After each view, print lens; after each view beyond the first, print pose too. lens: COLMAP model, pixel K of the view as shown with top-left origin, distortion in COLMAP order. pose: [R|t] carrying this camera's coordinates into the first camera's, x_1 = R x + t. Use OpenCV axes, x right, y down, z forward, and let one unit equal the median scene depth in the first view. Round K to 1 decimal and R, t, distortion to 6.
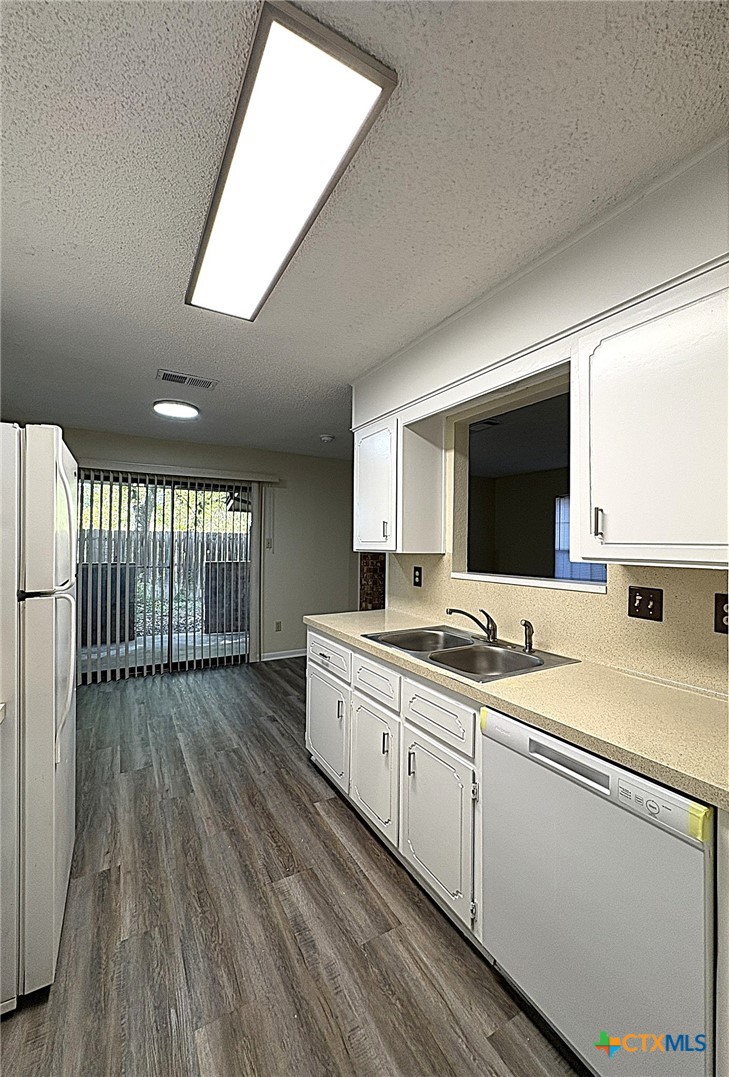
lens RADIAL K [[428.3, 0, 358.7], [0, 428.3, 534.0], [0, 0, 1]] dist [-0.002005, 0.000012]
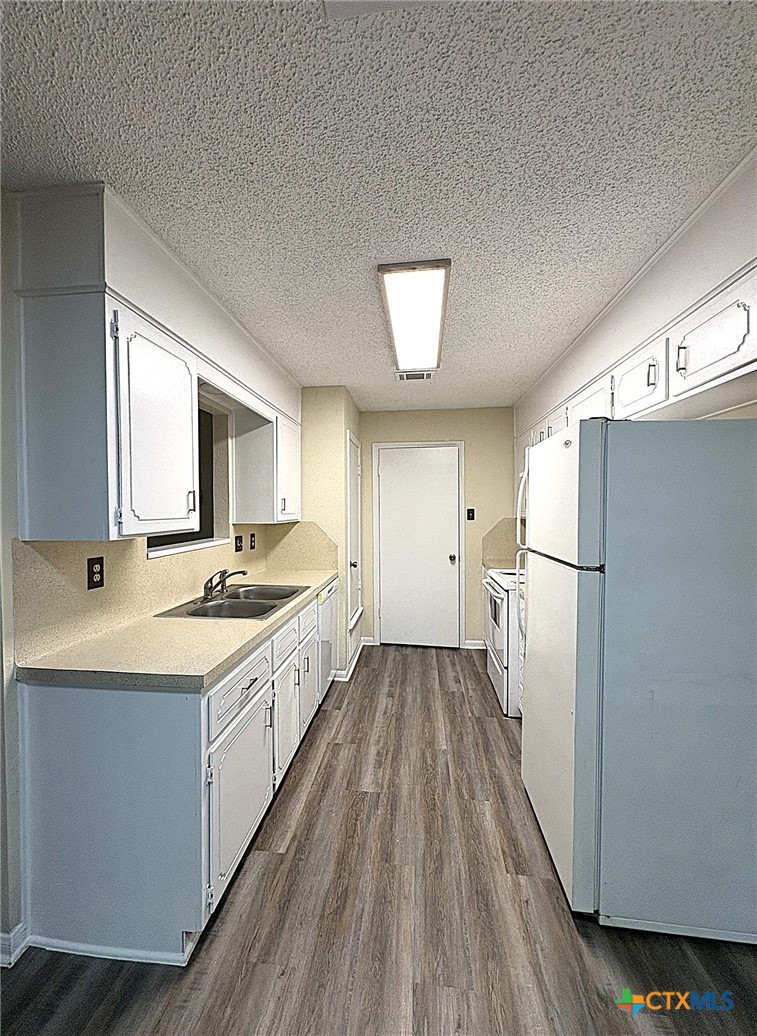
lens RADIAL K [[415.1, 0, 372.4], [0, 415.1, 515.4], [0, 0, 1]] dist [0.001495, -0.000409]
pose [[-0.811962, -0.018222, 0.583425, -0.553308], [-0.016493, 0.999830, 0.008273, 0.002426], [-0.583477, -0.002904, -0.812125, 1.262152]]
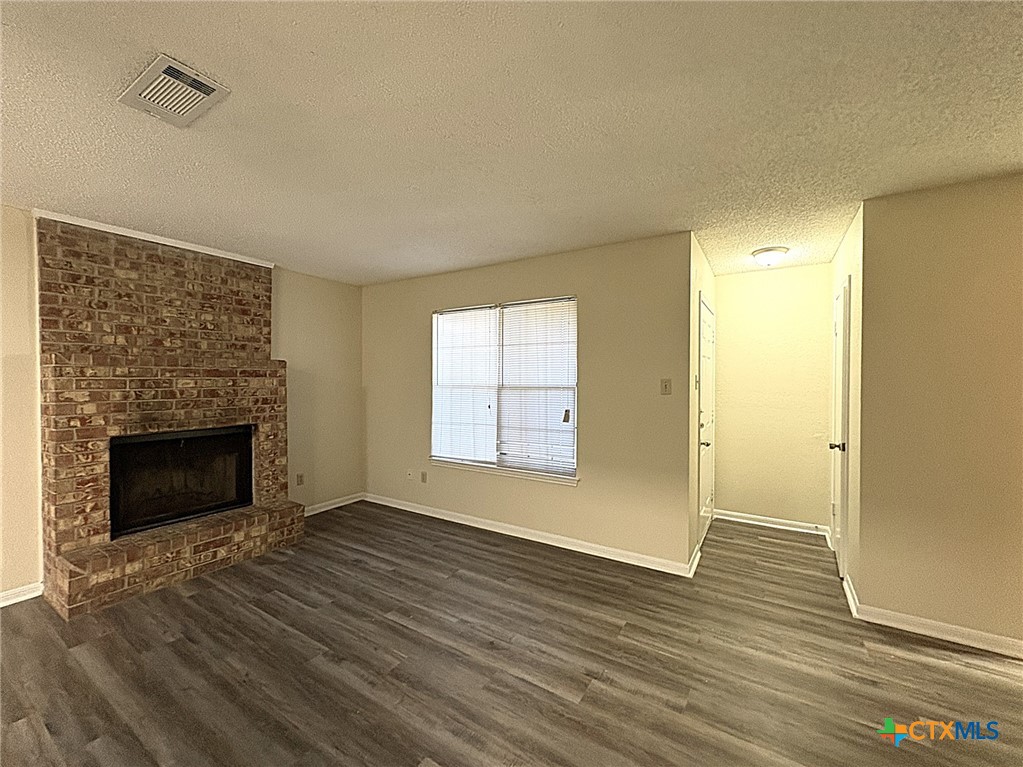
lens RADIAL K [[409.9, 0, 514.3], [0, 409.9, 382.2], [0, 0, 1]] dist [0.001495, -0.000409]
pose [[0.876812, -0.020783, 0.480385, 0.520320], [0.003209, 0.999296, 0.037376, 0.015050], [-0.480824, -0.031230, 0.876261, 0.680110]]
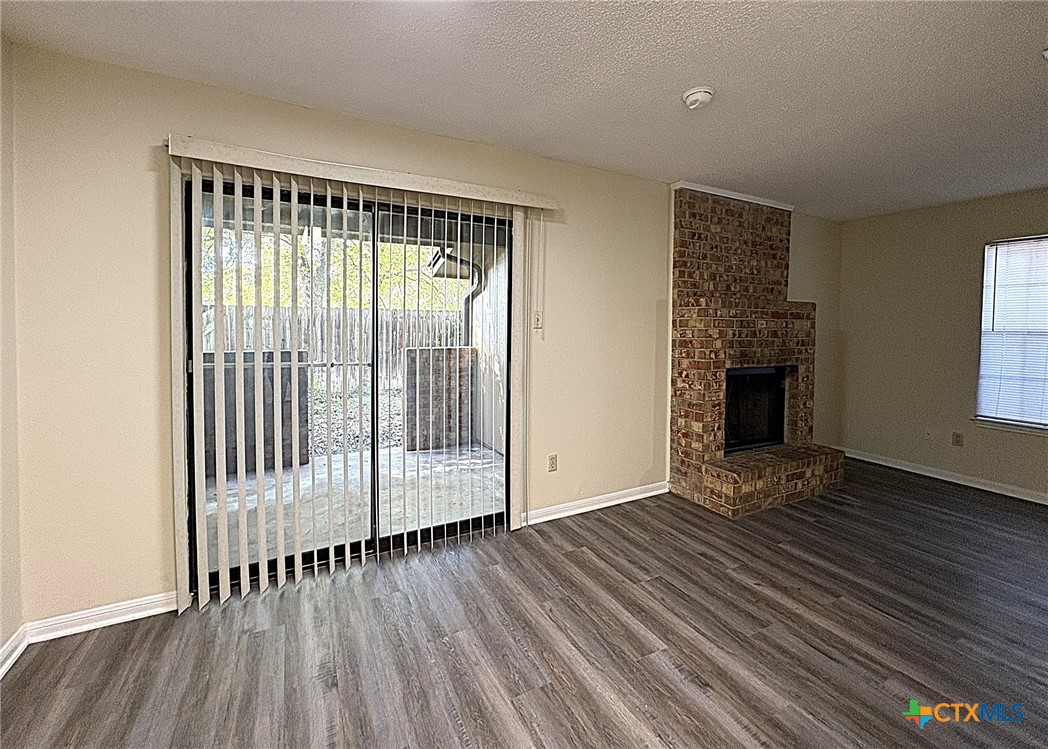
lens RADIAL K [[437.7, 0, 518.3], [0, 437.7, 335.1], [0, 0, 1]] dist [0.003562, -0.000115]
pose [[0.999609, -0.002526, -0.027846, -0.406962], [0.003912, 0.998751, 0.049815, 0.021936], [0.027685, -0.049905, 0.998370, 0.768859]]
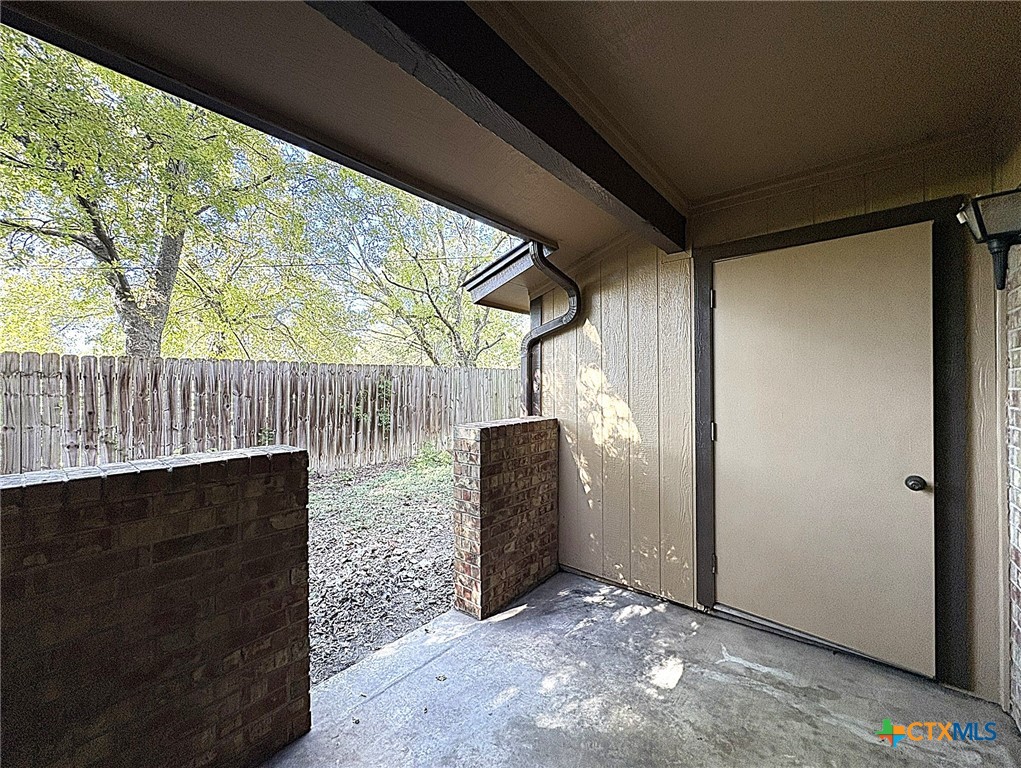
lens RADIAL K [[405.3, 0, 511.1], [0, 405.3, 378.4], [0, 0, 1]] dist [0.000442, 0.000043]
pose [[0.936471, -0.015020, 0.350423, -1.196630], [0.007902, 0.999733, 0.021733, 0.035968], [-0.350655, -0.017583, 0.936339, 1.723562]]
